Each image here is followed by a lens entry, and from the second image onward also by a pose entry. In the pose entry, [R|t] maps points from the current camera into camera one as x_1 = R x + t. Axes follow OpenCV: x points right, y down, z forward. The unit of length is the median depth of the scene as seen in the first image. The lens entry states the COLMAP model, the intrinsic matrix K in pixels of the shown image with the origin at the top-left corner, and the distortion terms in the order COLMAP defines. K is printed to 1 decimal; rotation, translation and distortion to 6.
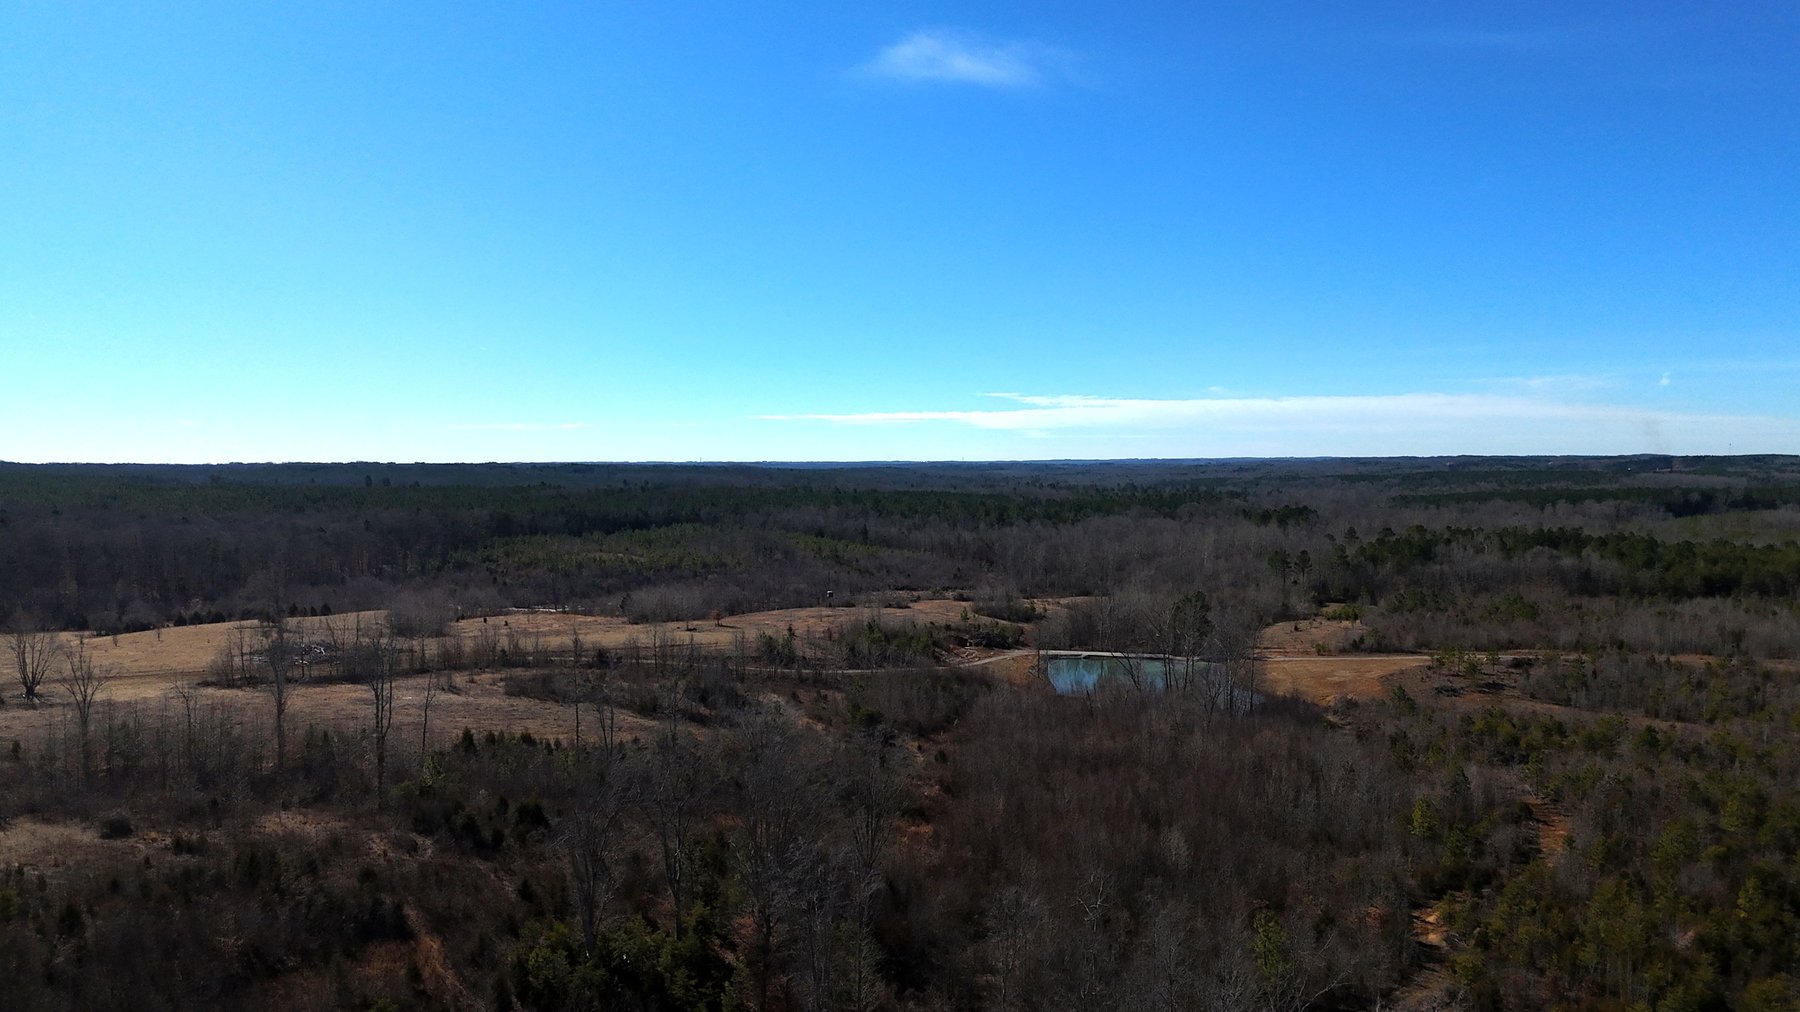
lens RADIAL K [[1332.0, 0, 906.8], [0, 1332.0, 495.4], [0, 0, 1]] dist [0.077540, -0.061099]
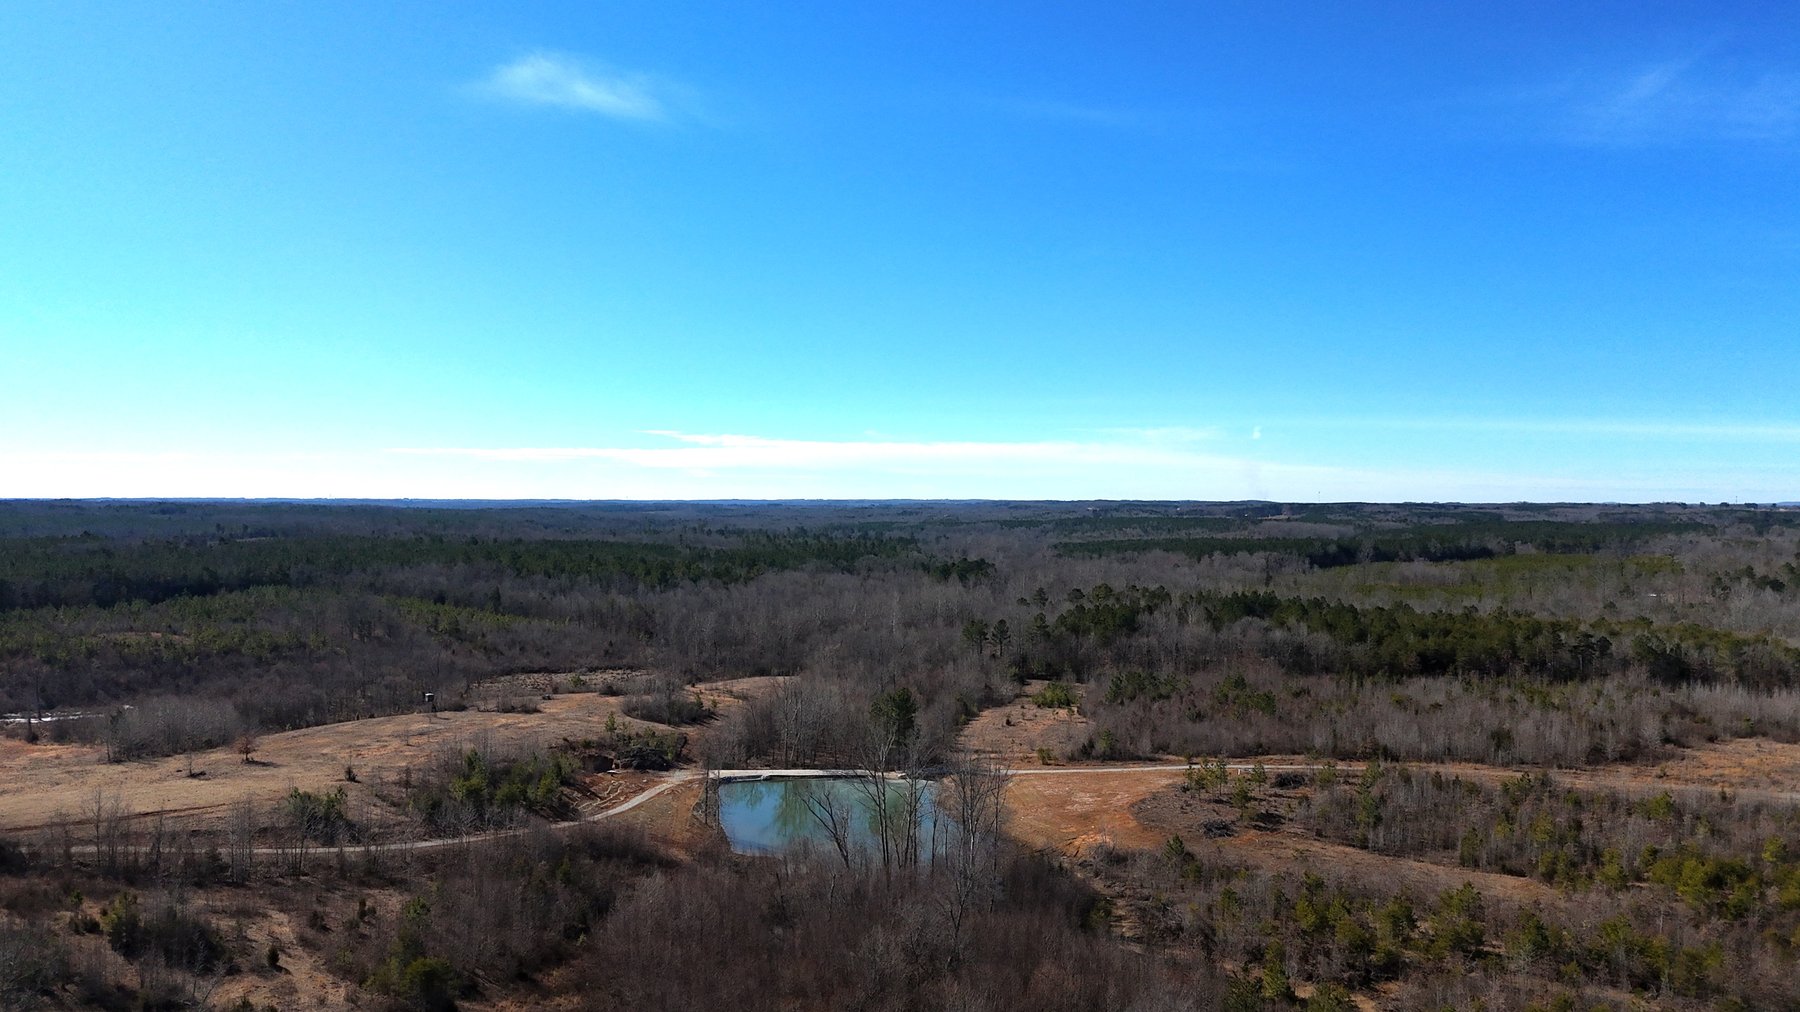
lens RADIAL K [[1258.1, 0, 891.8], [0, 1258.1, 508.2], [0, 0, 1]] dist [0.045658, -0.019004]
pose [[0.969920, 0.007855, 0.243295, 0.017149], [-0.004054, 0.999862, -0.016120, -0.018768], [-0.243389, 0.014649, 0.969818, 0.186981]]
